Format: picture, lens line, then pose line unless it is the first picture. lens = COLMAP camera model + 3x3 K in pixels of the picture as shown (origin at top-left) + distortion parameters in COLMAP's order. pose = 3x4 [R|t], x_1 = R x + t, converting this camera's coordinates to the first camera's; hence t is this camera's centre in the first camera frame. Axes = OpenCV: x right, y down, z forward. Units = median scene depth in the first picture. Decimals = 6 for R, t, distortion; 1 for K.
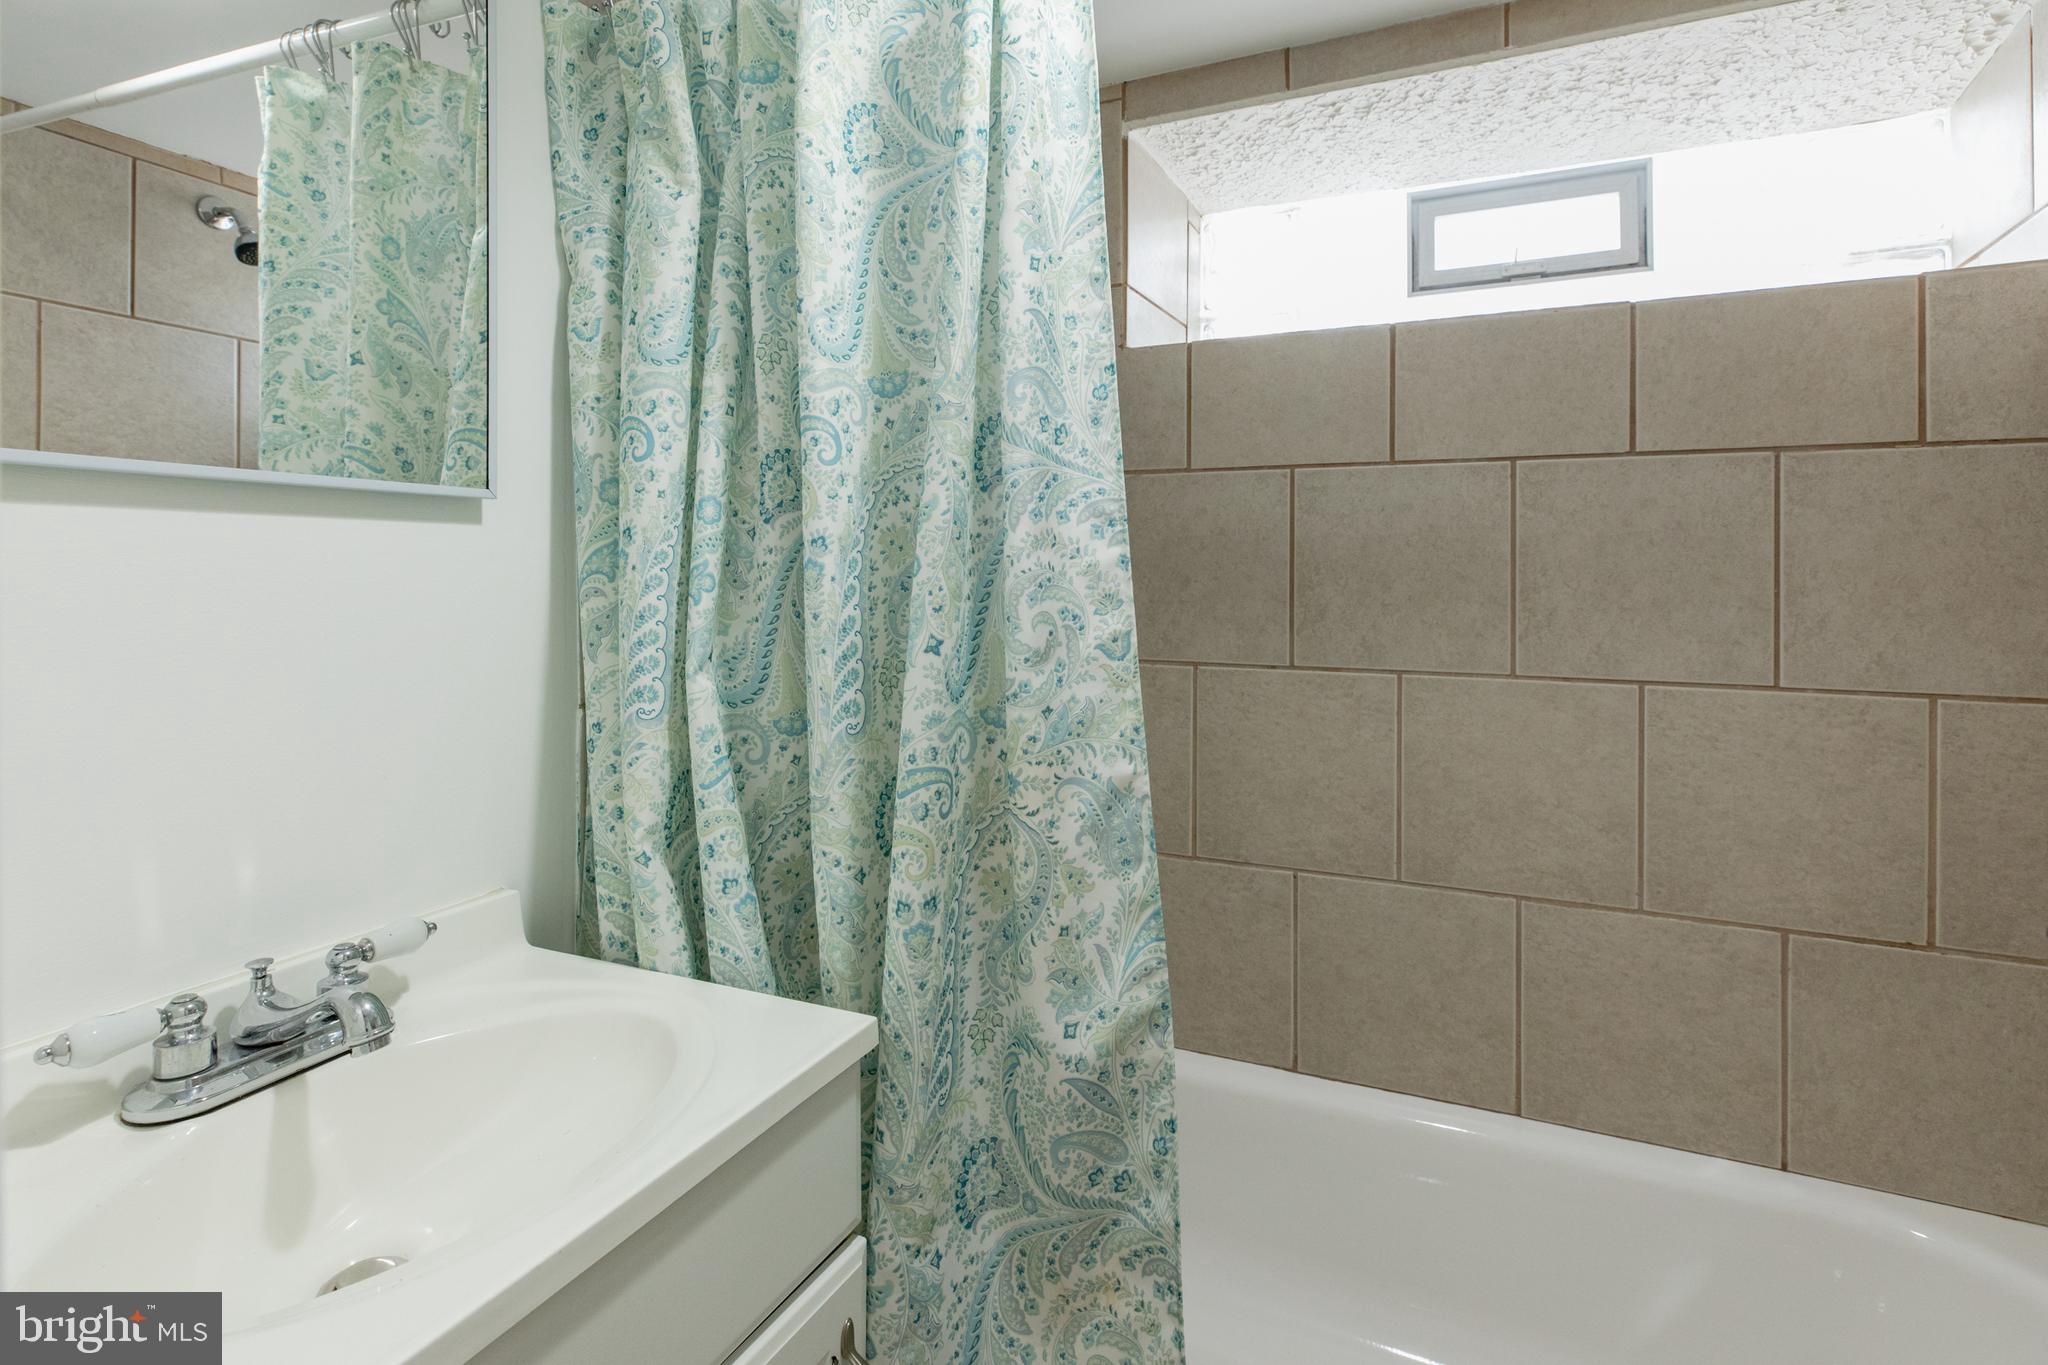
lens RADIAL K [[967.7, 0, 1029.7], [0, 967.7, 576.4], [0, 0, 1]] dist [-0.001271, -0.000083]
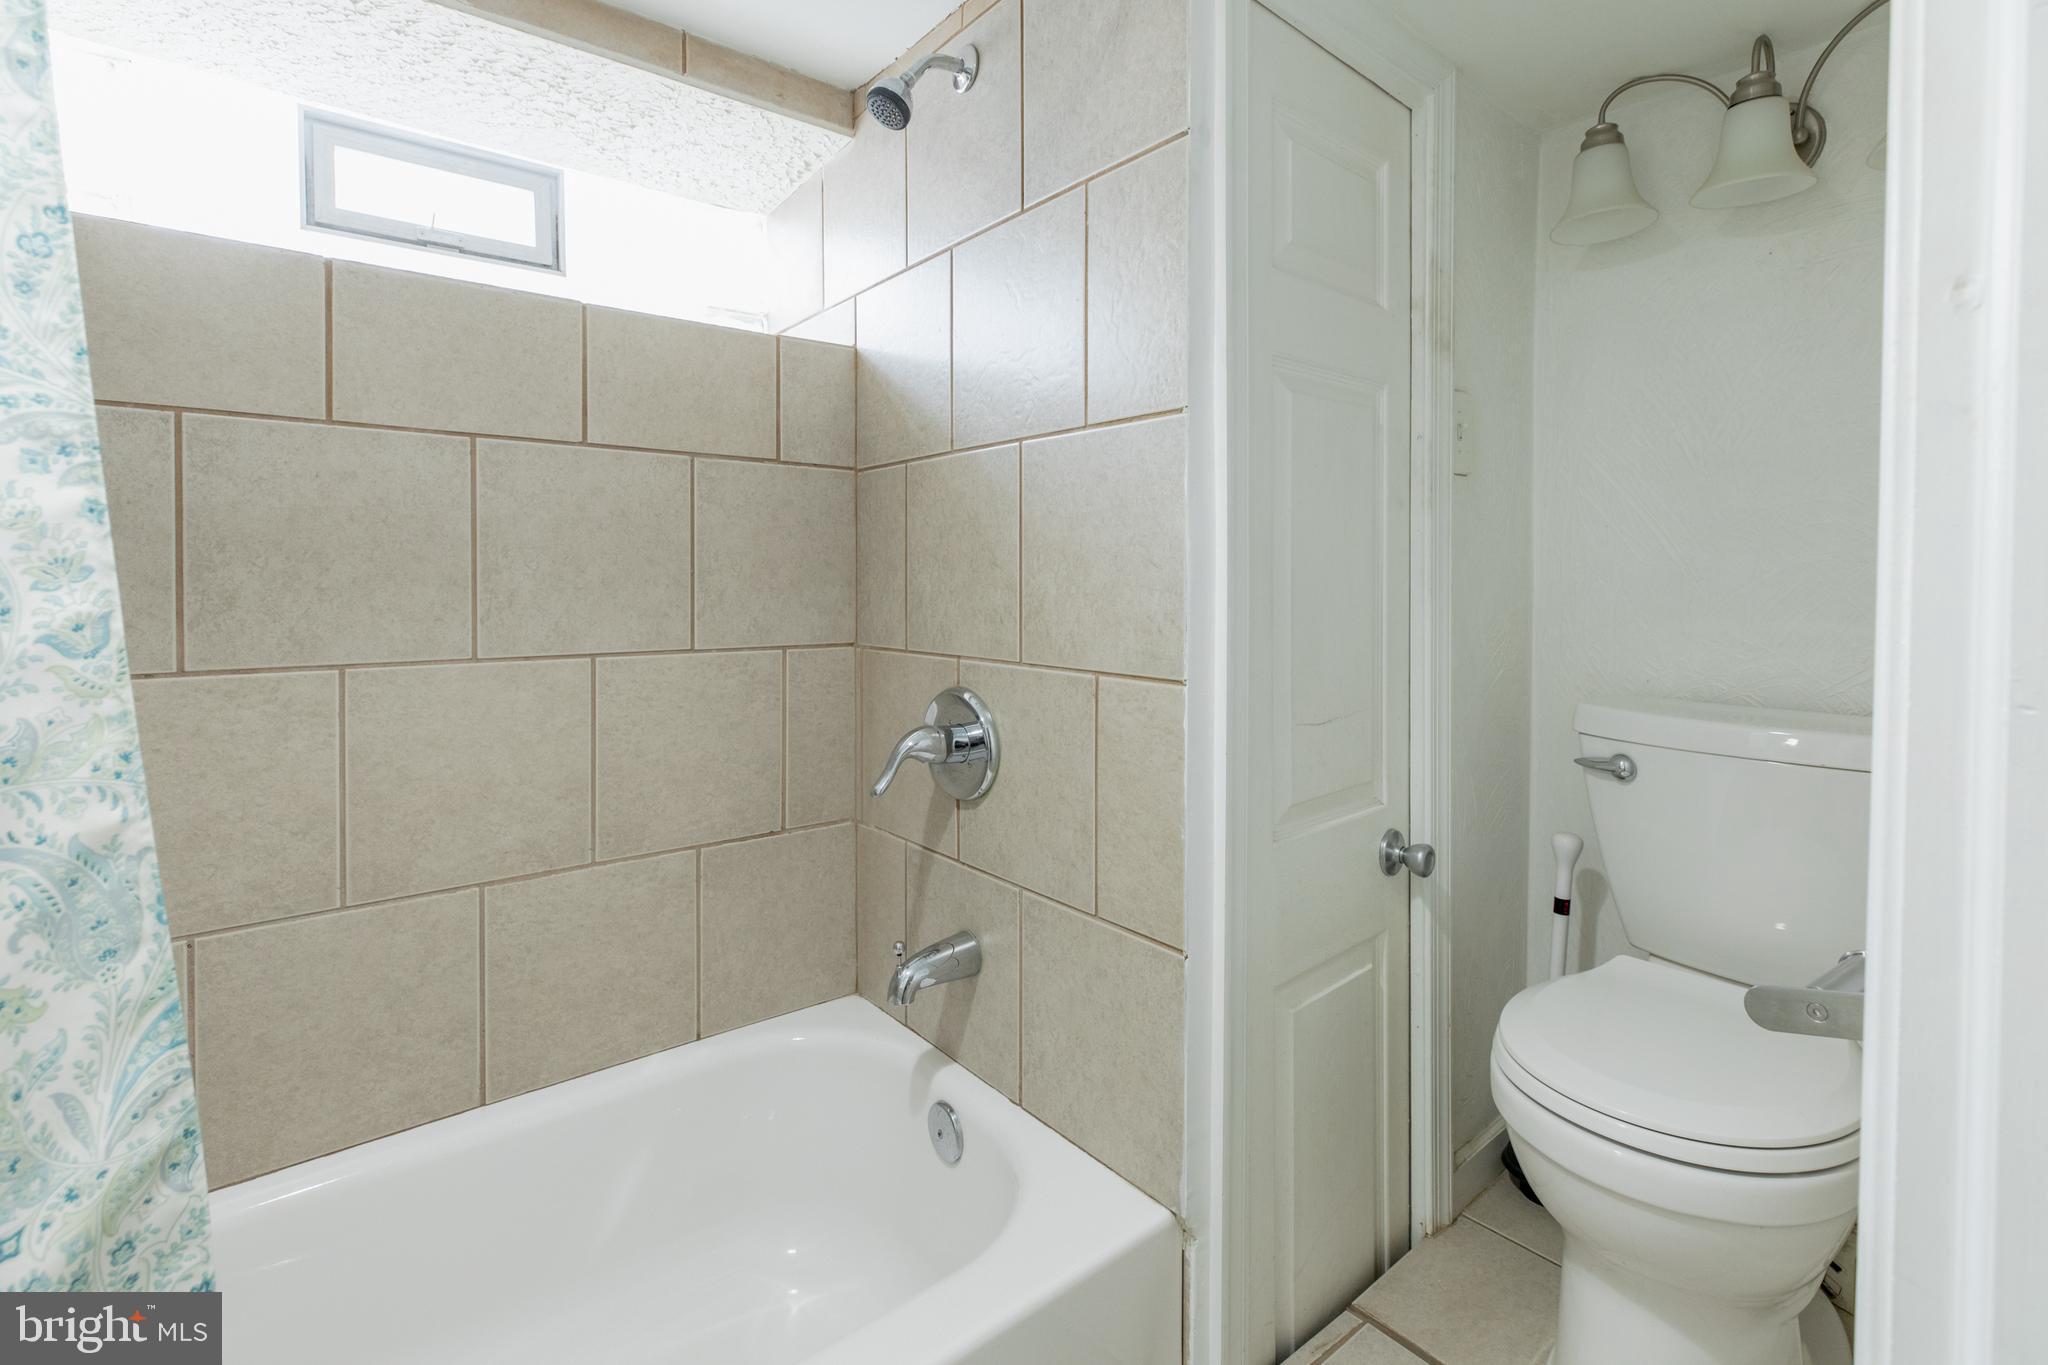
lens RADIAL K [[963.9, 0, 1034.6], [0, 963.9, 593.6], [0, 0, 1]] dist [0.000417, -0.000028]
pose [[0.448668, -0.020266, 0.893469, -0.118955], [0.000057, 0.999744, 0.022647, 0.015710], [-0.893699, -0.010110, 0.448554, 0.068464]]
